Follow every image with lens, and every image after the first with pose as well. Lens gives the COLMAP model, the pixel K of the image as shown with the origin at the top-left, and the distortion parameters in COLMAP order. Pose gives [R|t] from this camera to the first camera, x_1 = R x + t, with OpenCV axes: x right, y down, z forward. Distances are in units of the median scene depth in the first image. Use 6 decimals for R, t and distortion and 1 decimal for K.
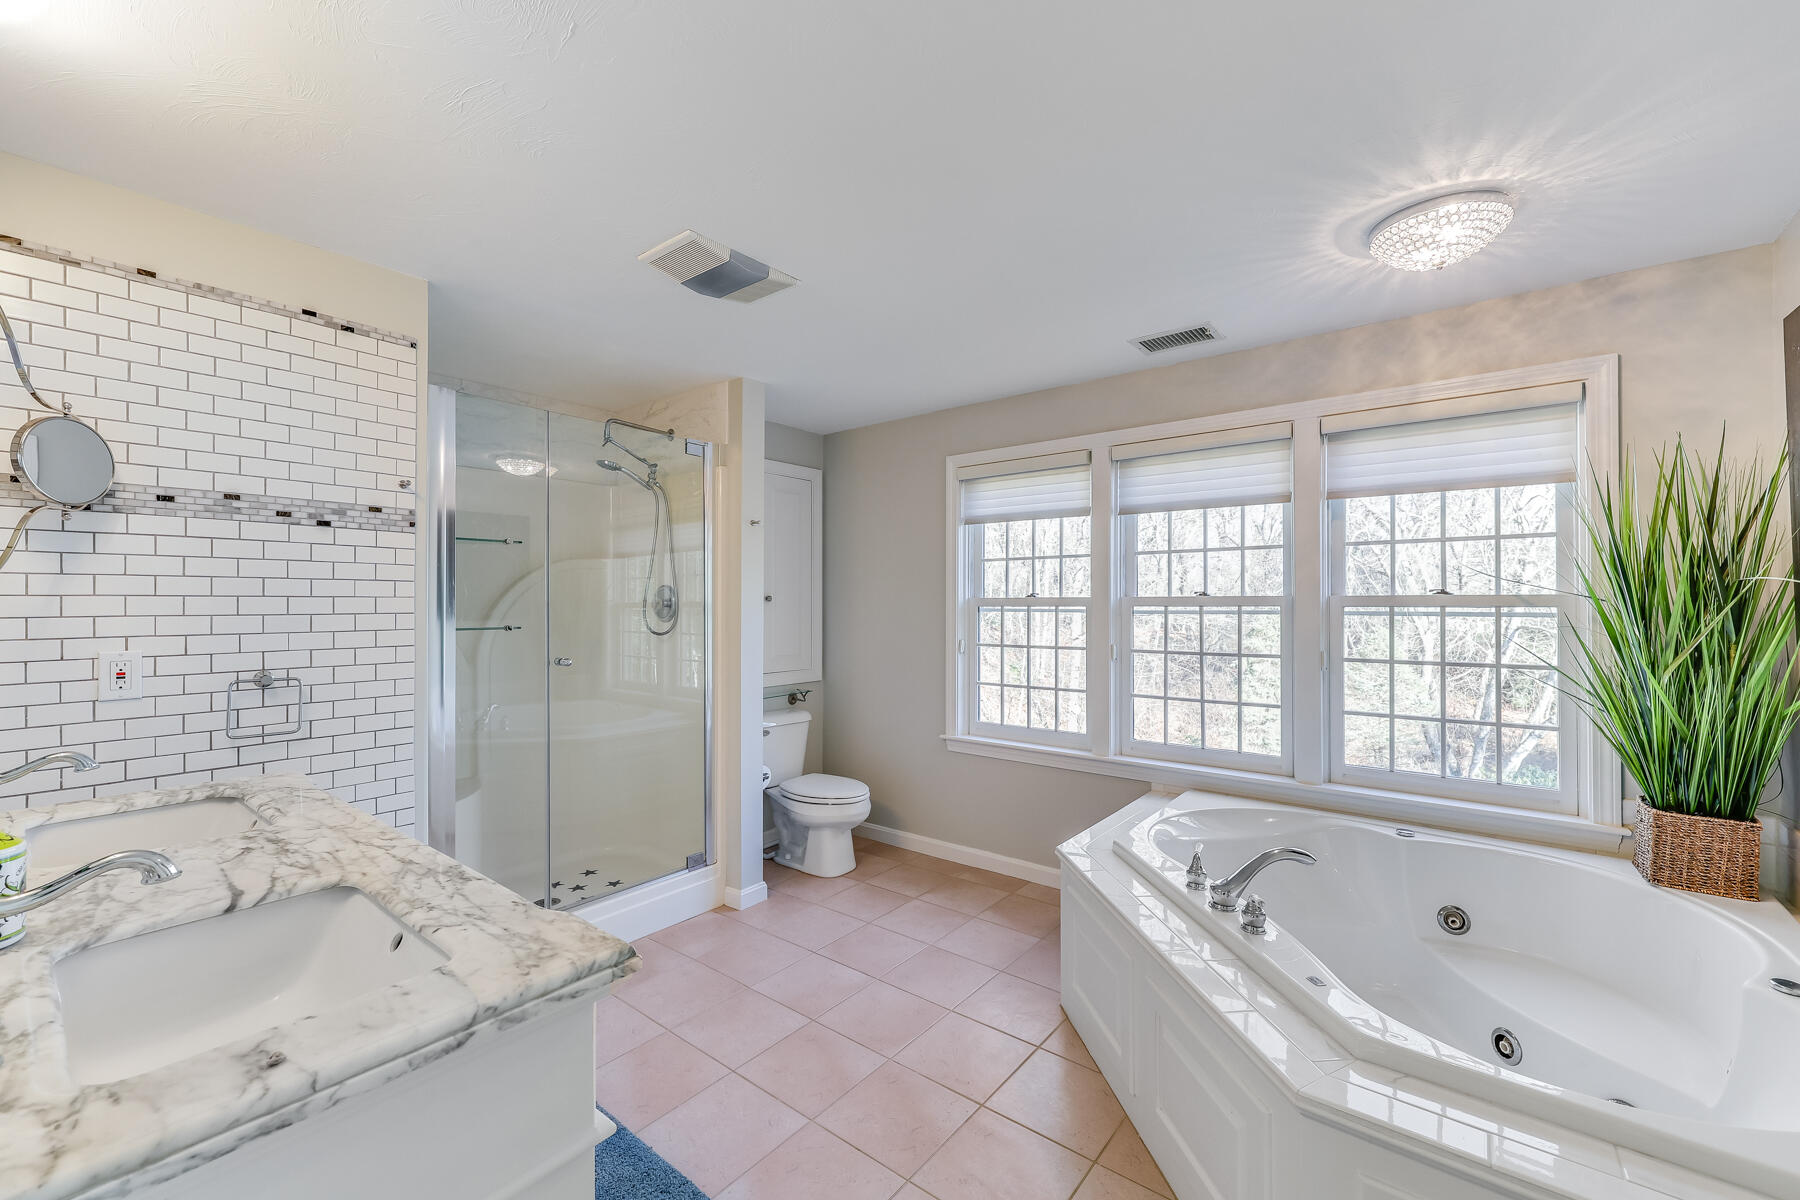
lens RADIAL K [[737.9, 0, 875.2], [0, 737.9, 602.2], [0, 0, 1]] dist [0.002547, 0.000512]
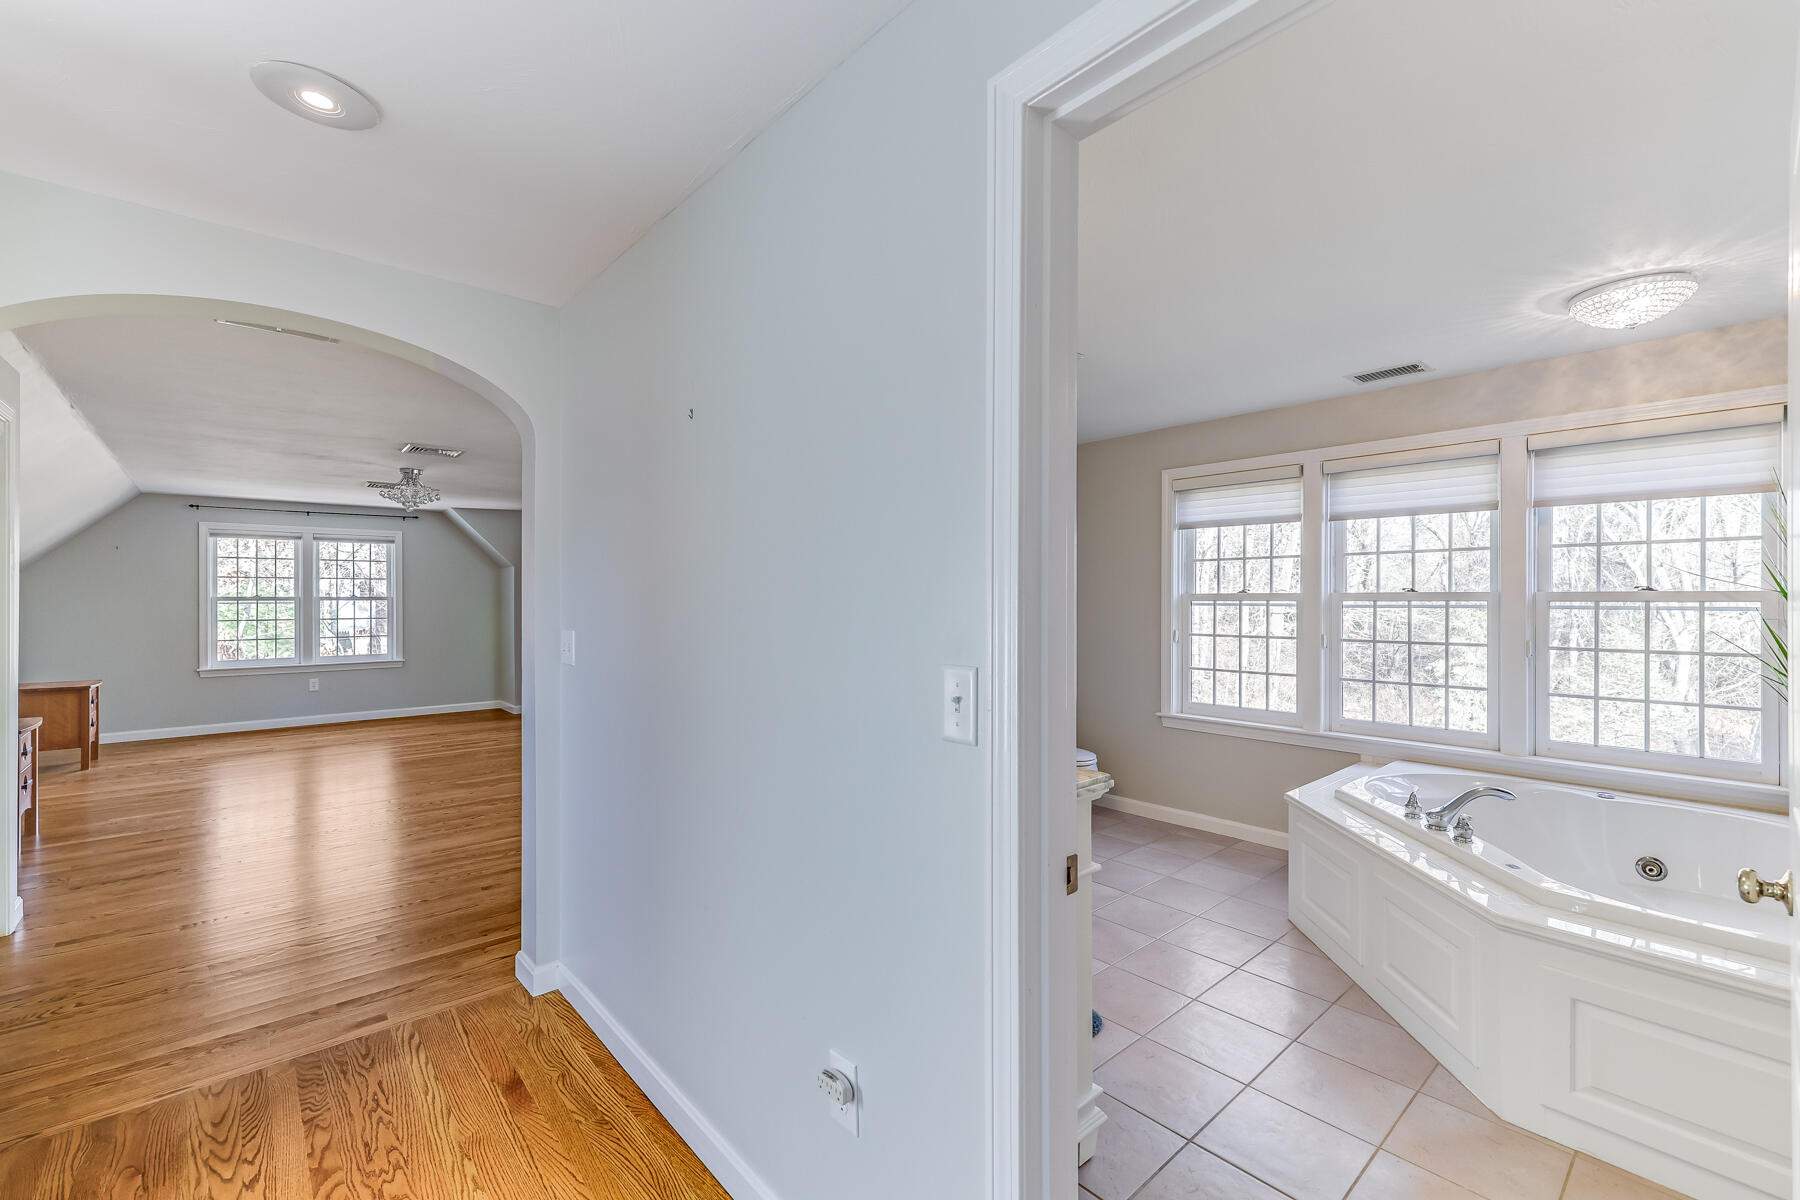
lens RADIAL K [[749.9, 0, 893.2], [0, 749.9, 601.0], [0, 0, 1]] dist [0.002666, 0.000402]
pose [[0.985890, 0.001351, -0.167391, -0.161418], [-0.000483, 0.999986, 0.005225, -0.000327], [0.167396, -0.005071, 0.985877, -0.297291]]
